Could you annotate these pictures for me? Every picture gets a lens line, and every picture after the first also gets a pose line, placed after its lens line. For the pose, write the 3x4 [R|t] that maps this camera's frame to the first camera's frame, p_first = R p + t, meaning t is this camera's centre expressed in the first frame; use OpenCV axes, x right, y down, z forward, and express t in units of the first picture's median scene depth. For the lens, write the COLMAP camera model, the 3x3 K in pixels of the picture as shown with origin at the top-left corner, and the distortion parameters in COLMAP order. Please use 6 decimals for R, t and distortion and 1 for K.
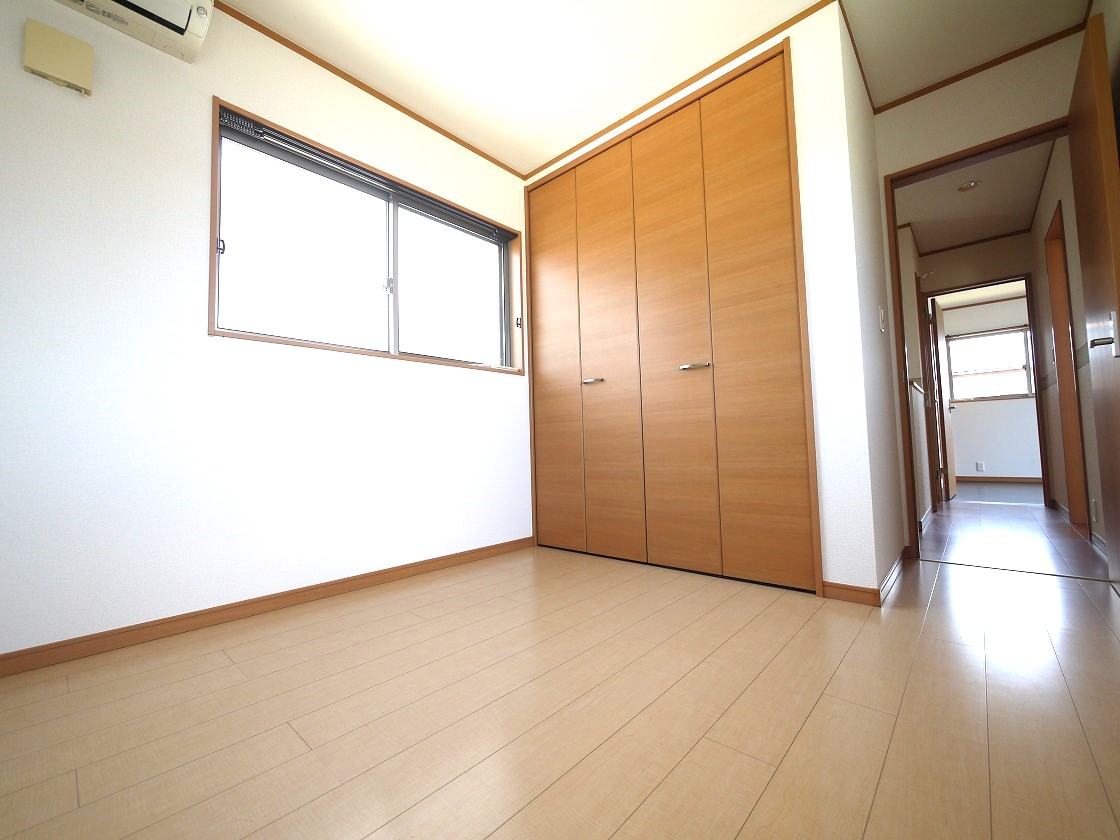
lens RADIAL K [[463.5, 0, 555.3], [0, 463.5, 419.7], [0, 0, 1]] dist [-0.007833, 0.000304]
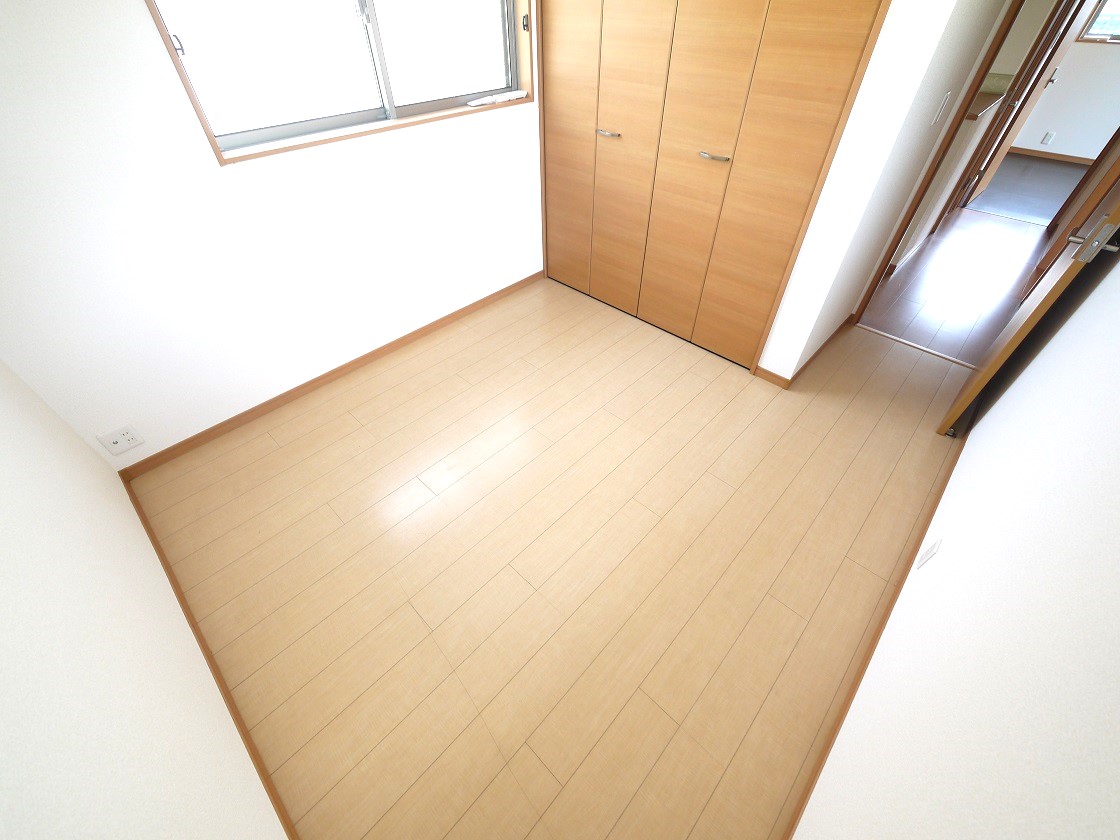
lens RADIAL K [[463.5, 0, 553.0], [0, 463.5, 419.5], [0, 0, 1]] dist [-0.007833, 0.000304]
pose [[0.999520, 0.030030, -0.007639, -0.005590], [-0.014667, 0.675652, 0.737075, -0.367002], [0.027296, -0.736609, 0.675768, -0.039278]]
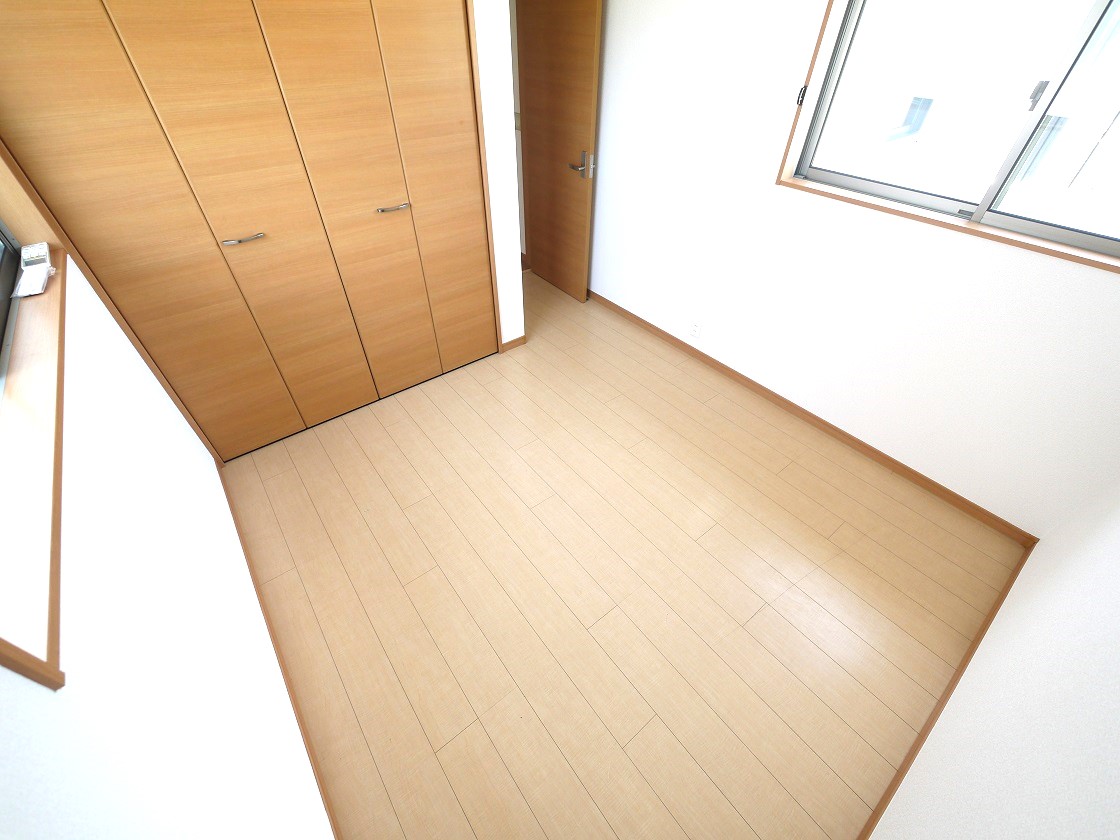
lens RADIAL K [[463.5, 0, 558.4], [0, 463.5, 422.8], [0, 0, 1]] dist [-0.007833, 0.000304]
pose [[0.164295, -0.645676, 0.745728, -0.523604], [-0.066352, 0.747054, 0.661443, -0.359193], [-0.984177, -0.158152, 0.079895, 0.429715]]
